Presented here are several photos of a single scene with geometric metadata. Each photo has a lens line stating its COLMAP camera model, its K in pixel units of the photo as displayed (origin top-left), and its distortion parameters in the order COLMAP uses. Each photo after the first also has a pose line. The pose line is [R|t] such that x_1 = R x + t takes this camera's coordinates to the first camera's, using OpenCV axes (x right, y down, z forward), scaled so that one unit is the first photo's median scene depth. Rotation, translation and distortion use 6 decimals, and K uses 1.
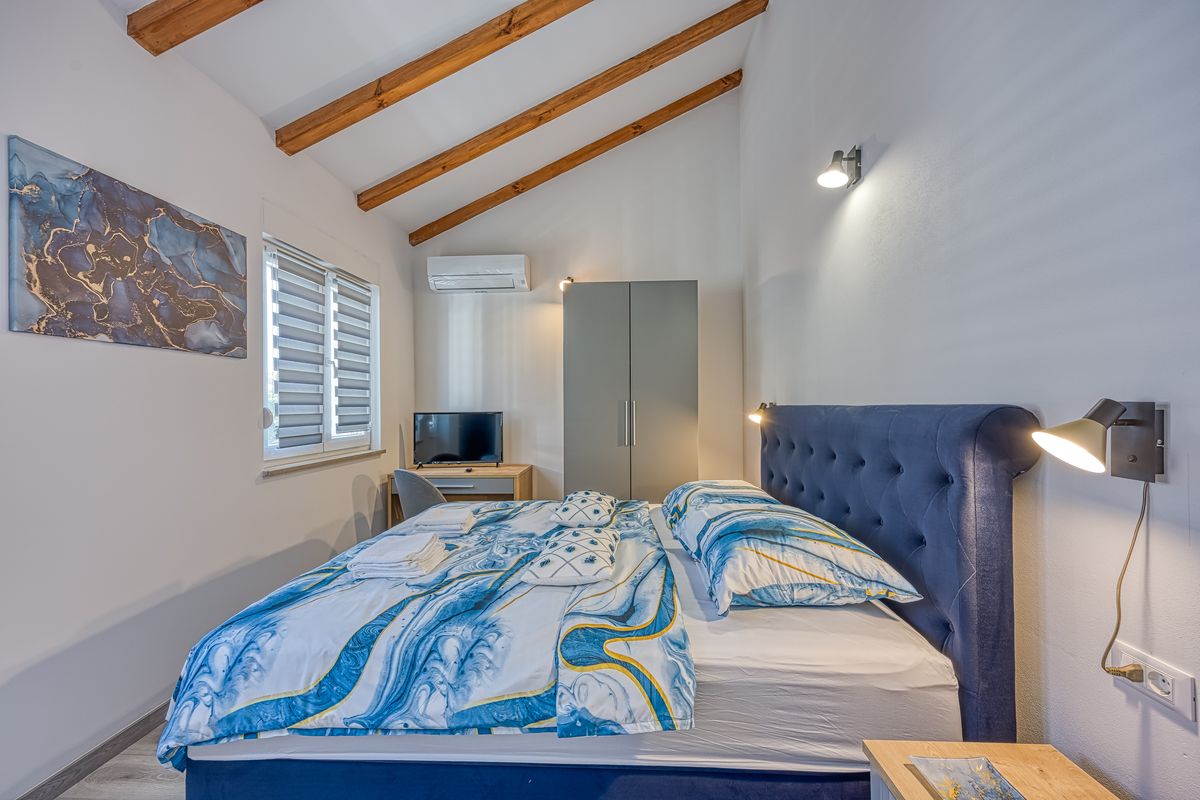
lens RADIAL K [[485.8, 0, 600.0], [0, 485.8, 400.0], [0, 0, 1]] dist [0.000314, 0.000115]
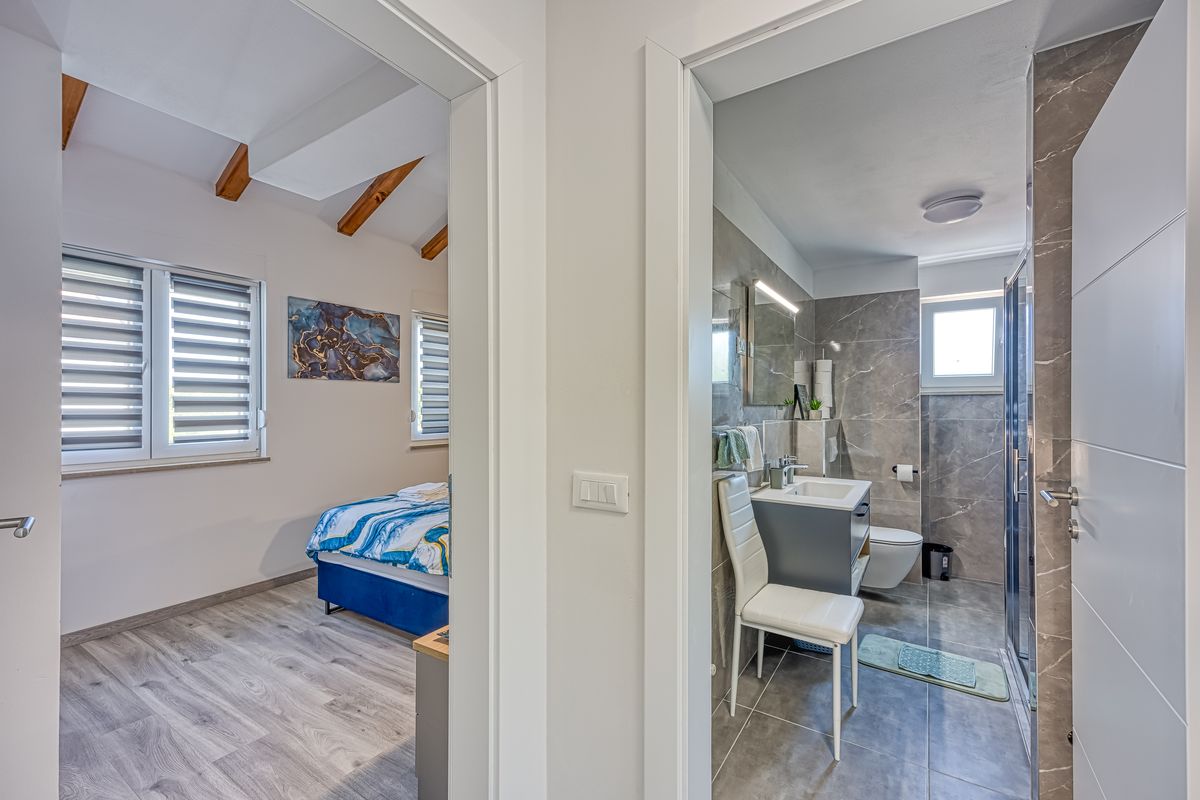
lens RADIAL K [[485.8, 0, 600.0], [0, 485.8, 400.0], [0, 0, 1]] dist [0.000314, 0.000115]
pose [[0.875582, 0.005864, -0.483033, 1.099805], [-0.006347, 0.999980, 0.000636, -0.036942], [0.483027, 0.002509, 0.875602, -0.304298]]
